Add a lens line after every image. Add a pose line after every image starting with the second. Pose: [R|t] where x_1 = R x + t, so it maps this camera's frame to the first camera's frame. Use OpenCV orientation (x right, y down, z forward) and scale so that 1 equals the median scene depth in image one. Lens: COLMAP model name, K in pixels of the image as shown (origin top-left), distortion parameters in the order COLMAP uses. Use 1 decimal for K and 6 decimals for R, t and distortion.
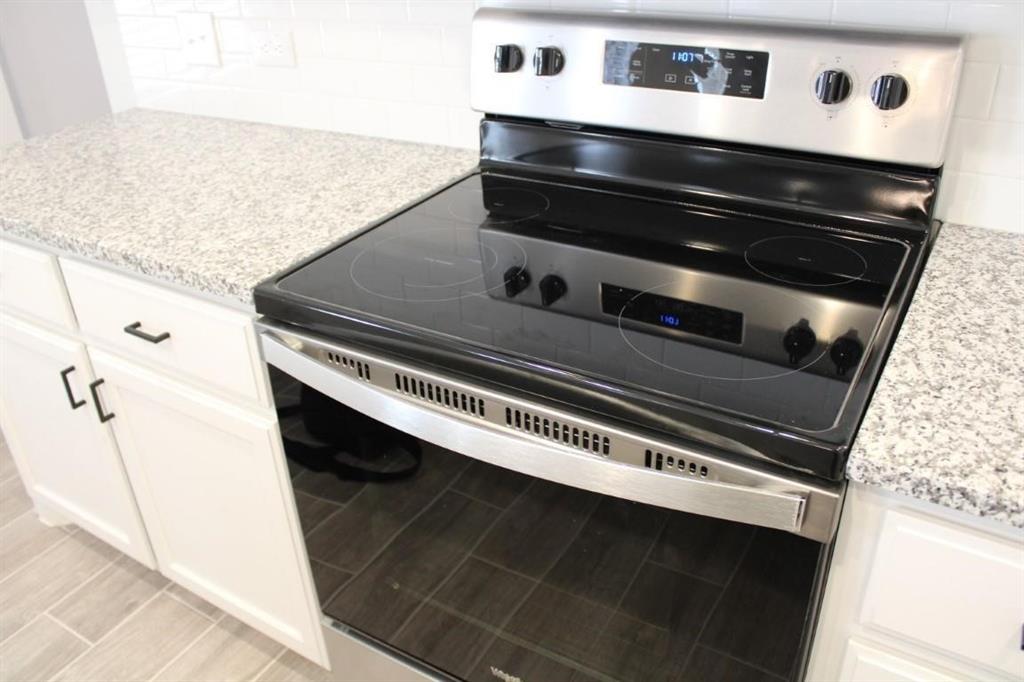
lens RADIAL K [[851.5, 0, 500.0], [0, 851.5, 340.6], [0, 0, 1]] dist [-0.156041, 0.125484]
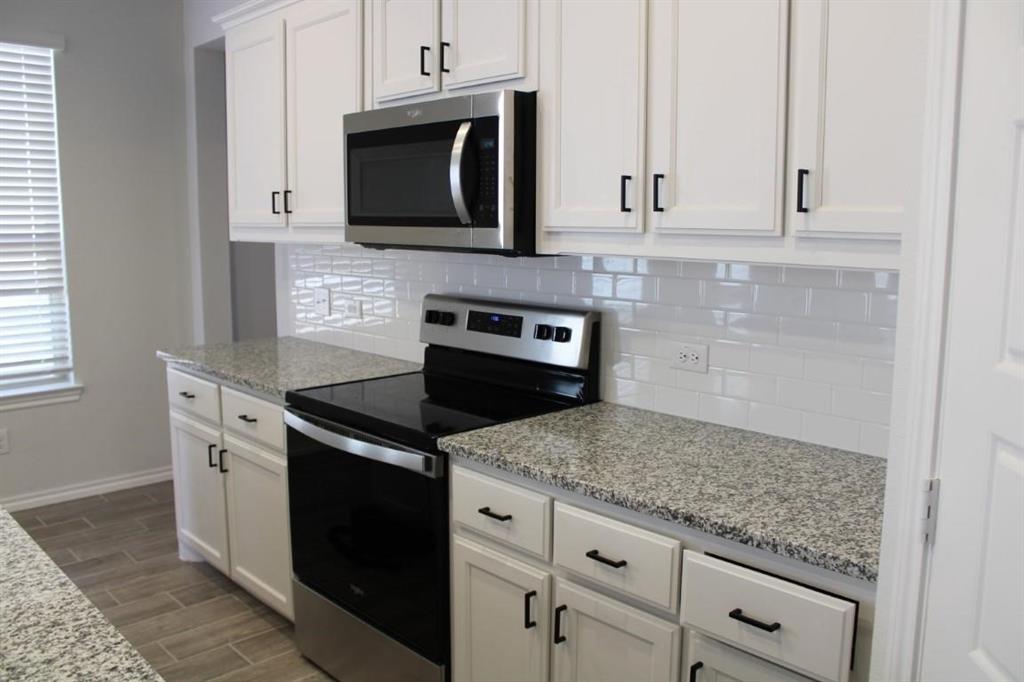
lens RADIAL K [[851.5, 0, 500.0], [0, 851.5, 340.6], [0, 0, 1]] dist [-0.156041, 0.125484]
pose [[0.965689, 0.086861, -0.244746, 0.684652], [-0.167412, 0.928674, -0.330966, 0.391420], [0.198541, 0.360583, 0.911351, -0.878566]]
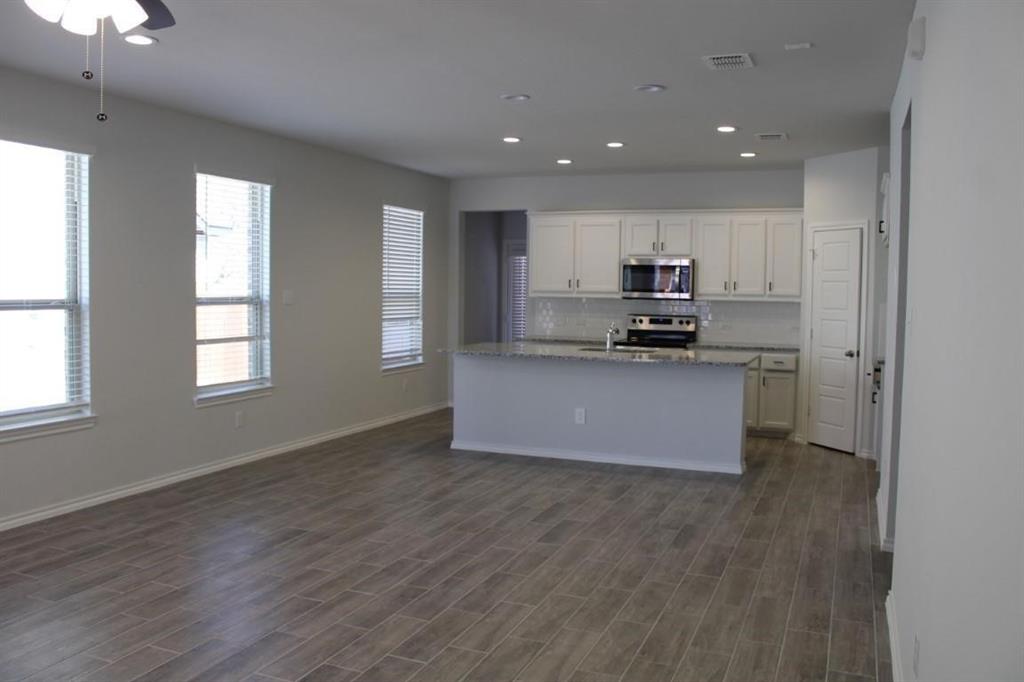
lens RADIAL K [[851.5, 0, 500.0], [0, 851.5, 340.6], [0, 0, 1]] dist [-0.156041, 0.125484]
pose [[0.985601, 0.051514, 0.161050, -2.079208], [0.023863, 0.900553, -0.434090, 2.660456], [-0.167396, 0.431683, 0.886357, -4.654412]]
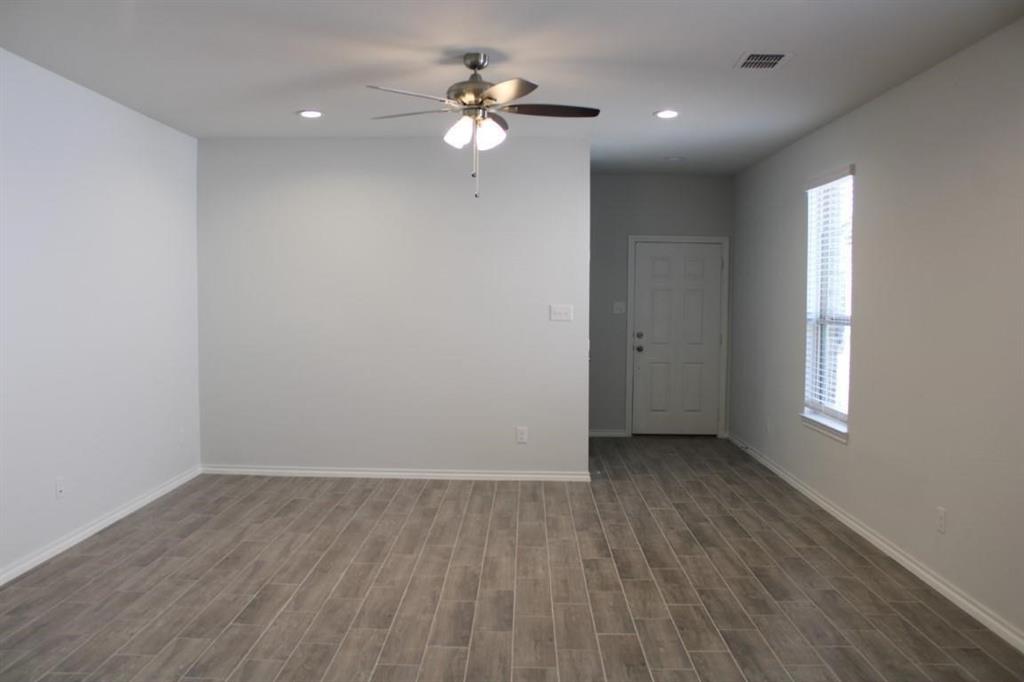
lens RADIAL K [[851.5, 0, 500.0], [0, 851.5, 340.6], [0, 0, 1]] dist [-0.156041, 0.125484]
pose [[-0.862990, 0.070776, -0.500239, -1.192004], [-0.215457, 0.844030, 0.491112, 0.318857], [0.456976, 0.531605, -0.713141, -0.600743]]
